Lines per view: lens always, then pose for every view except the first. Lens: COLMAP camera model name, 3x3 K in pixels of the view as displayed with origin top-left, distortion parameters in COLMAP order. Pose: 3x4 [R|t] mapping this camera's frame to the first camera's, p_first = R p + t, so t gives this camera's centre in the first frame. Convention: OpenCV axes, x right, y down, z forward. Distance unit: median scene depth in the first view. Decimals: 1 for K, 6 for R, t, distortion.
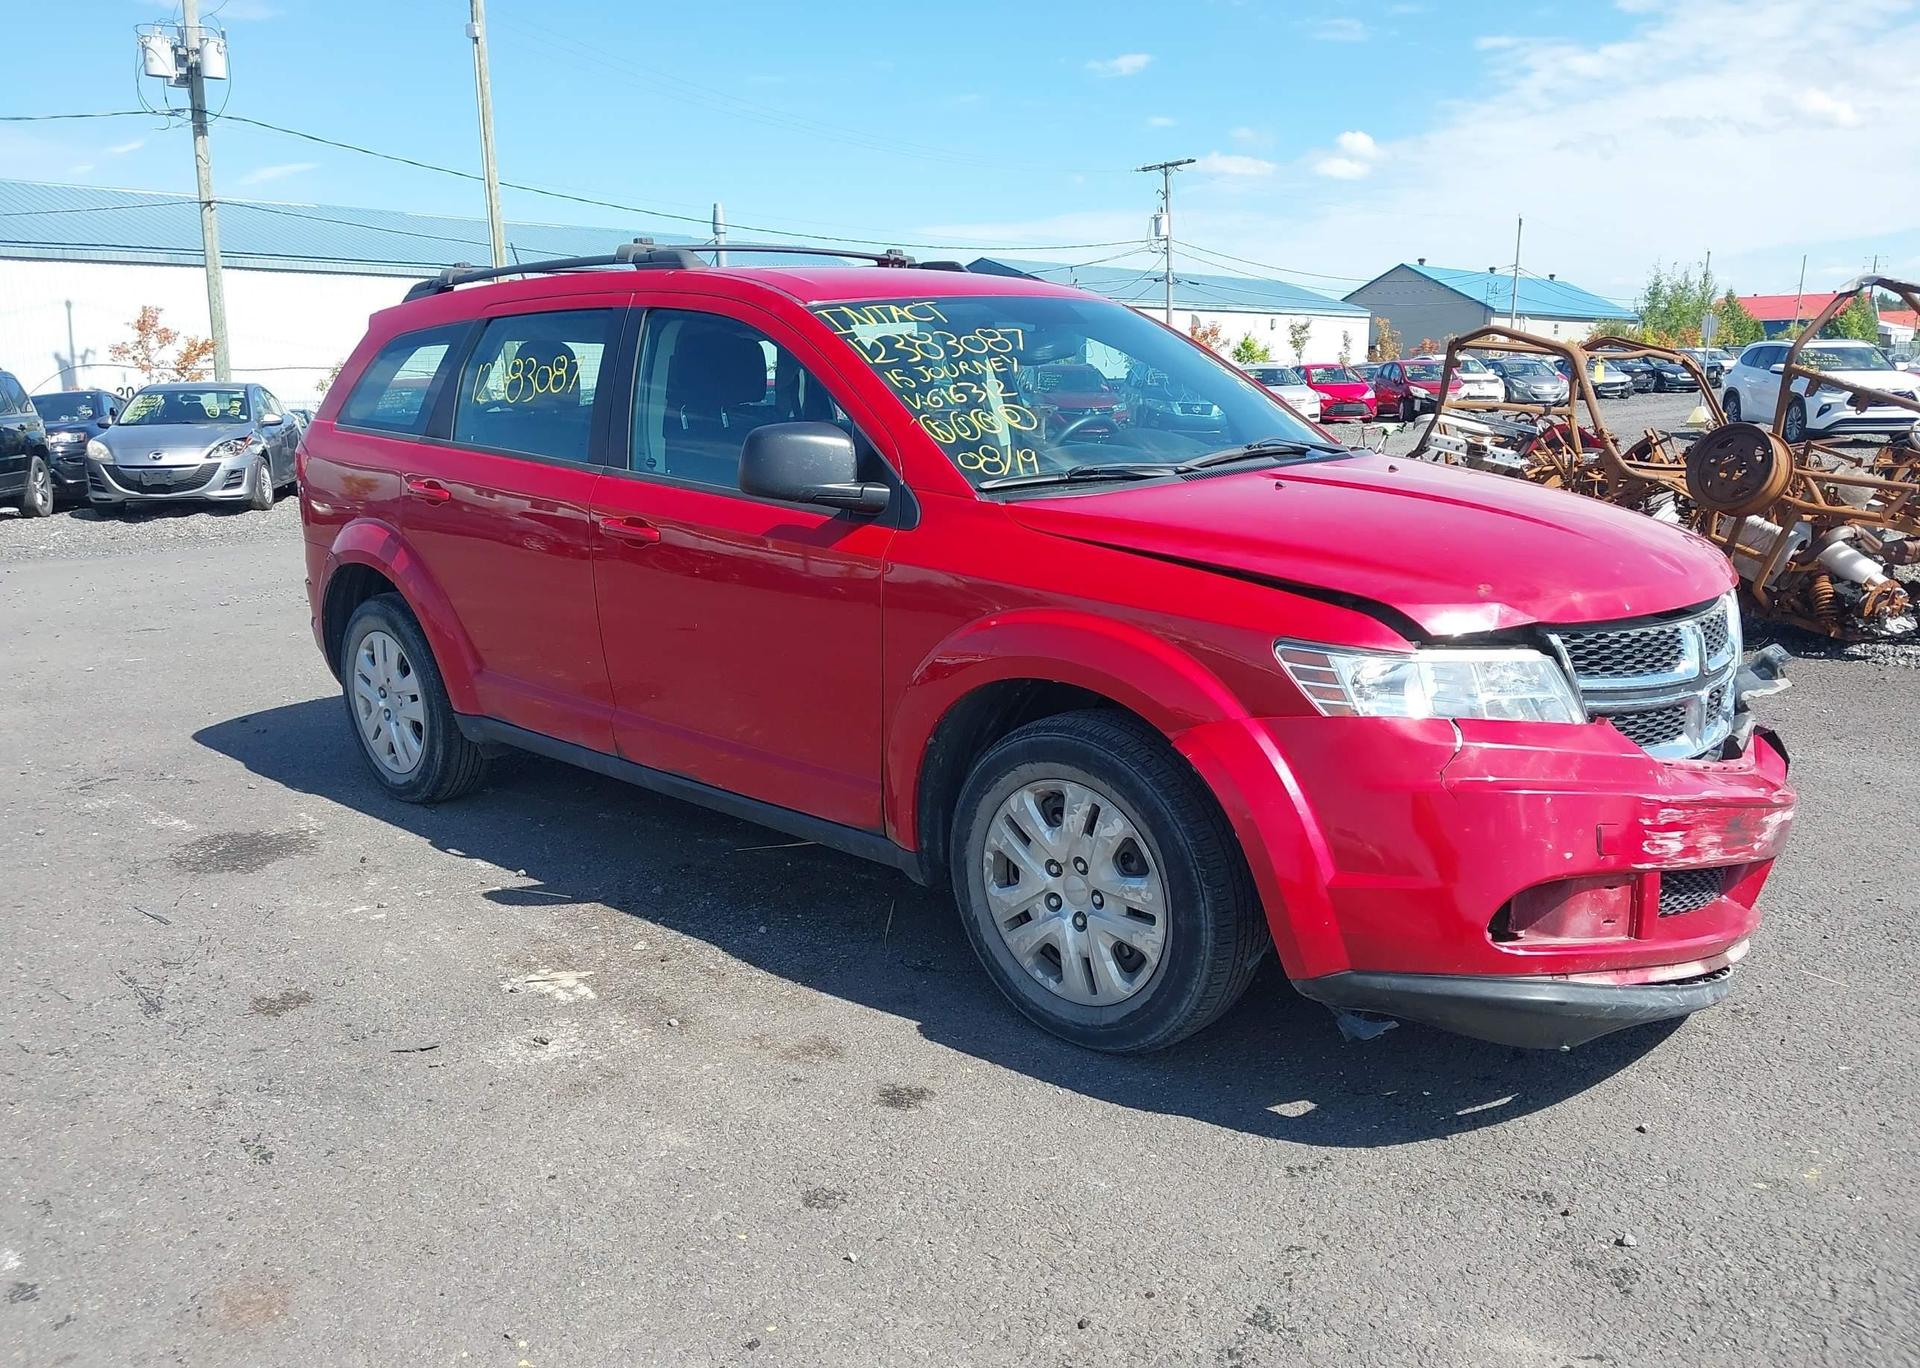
lens RADIAL K [[1529.2, 0, 963.1], [0, 1529.2, 685.9], [0, 0, 1]] dist [0.042392, -0.057824]
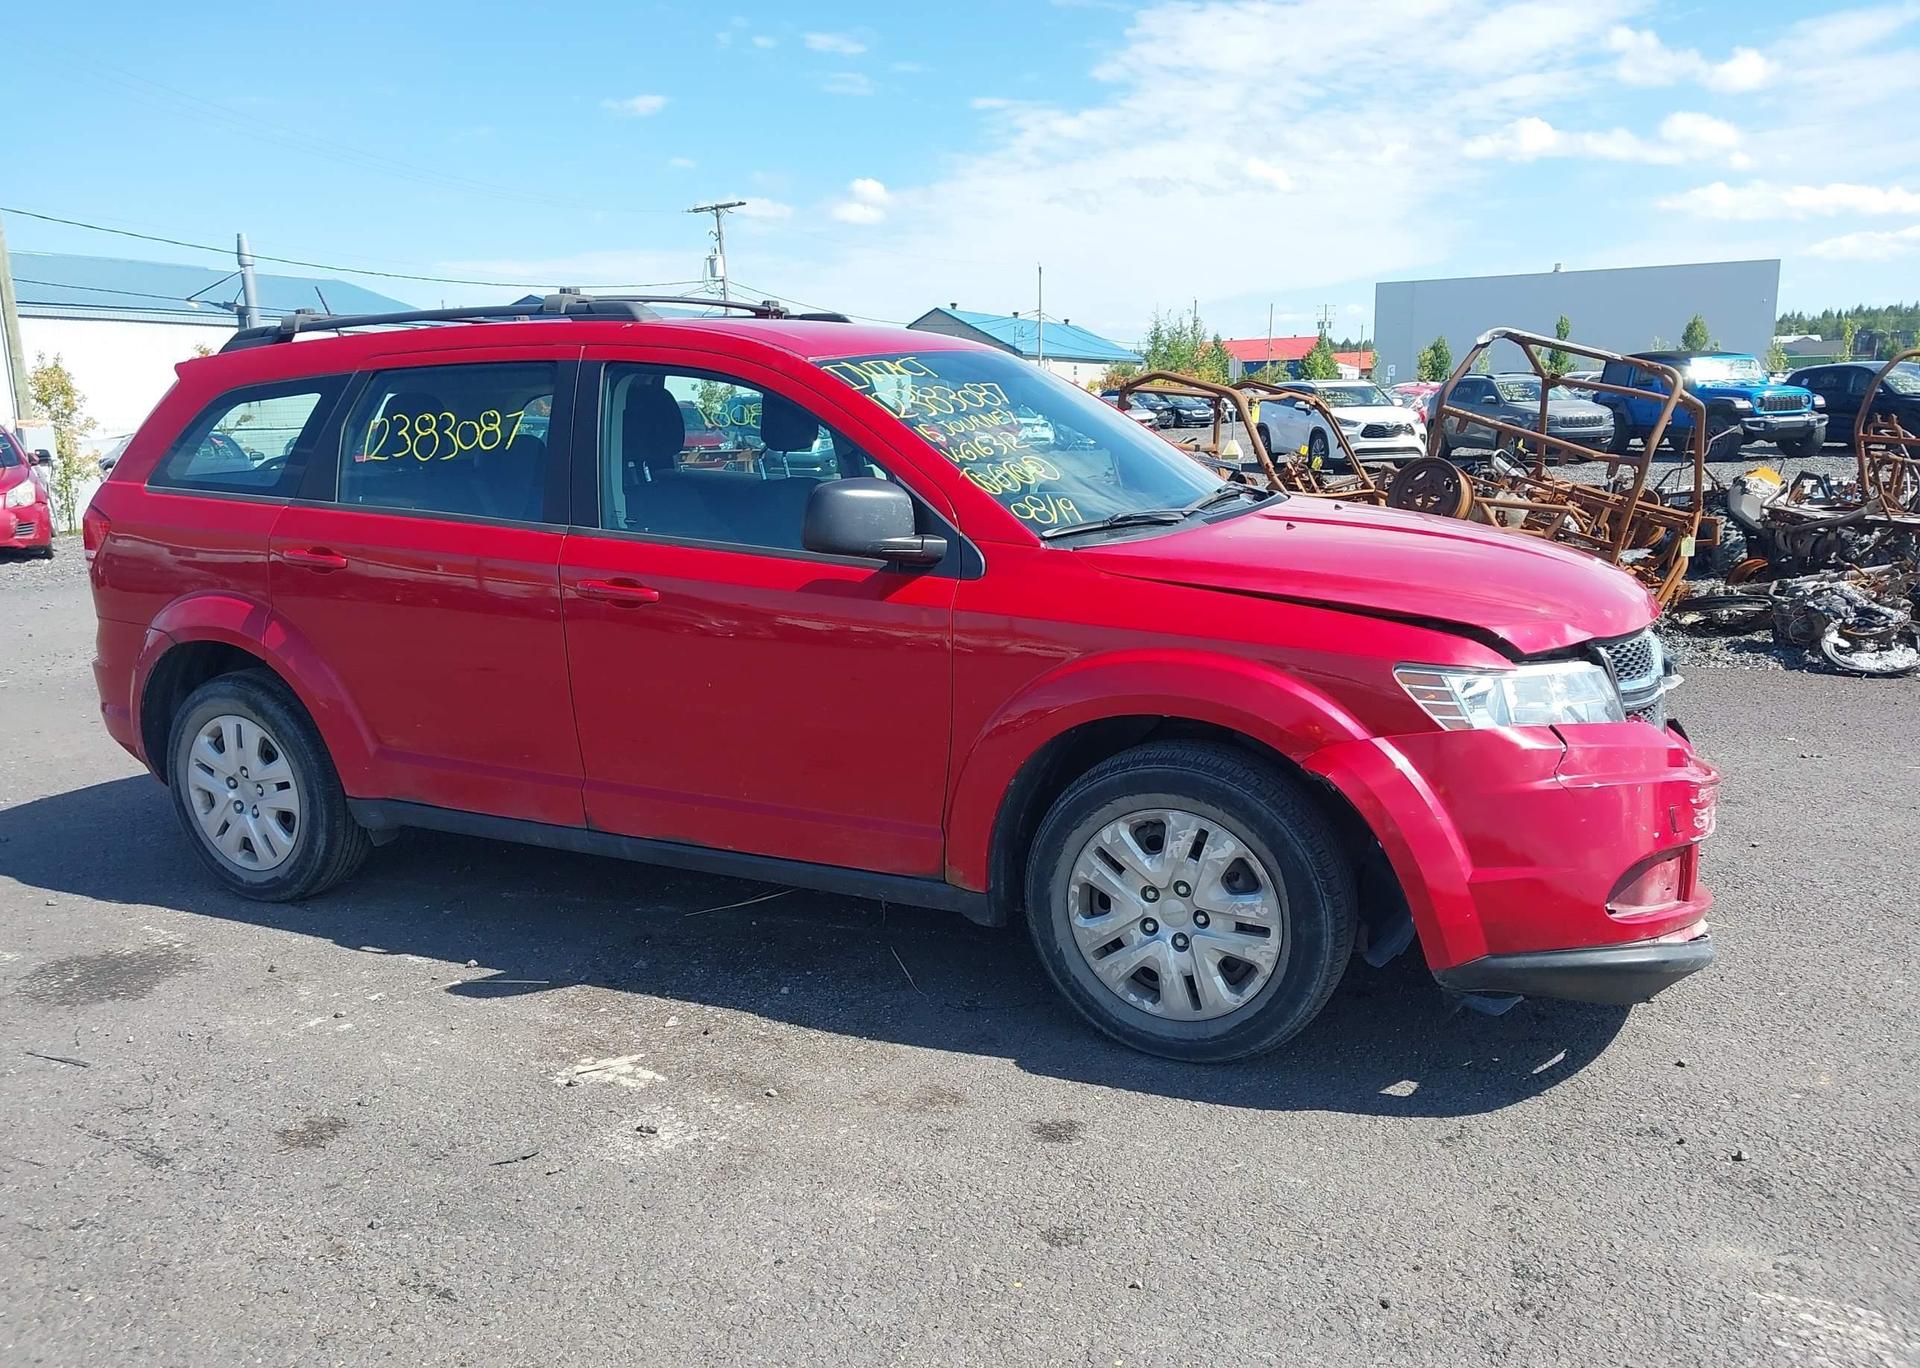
lens RADIAL K [[1529.2, 0, 951.4], [0, 1529.2, 675.2], [0, 0, 1]] dist [0.042392, -0.057824]
pose [[0.954506, -0.058217, 0.292455, -0.274558], [0.066991, 0.997552, -0.020067, -0.014119], [-0.290571, 0.038746, 0.956069, 0.019394]]
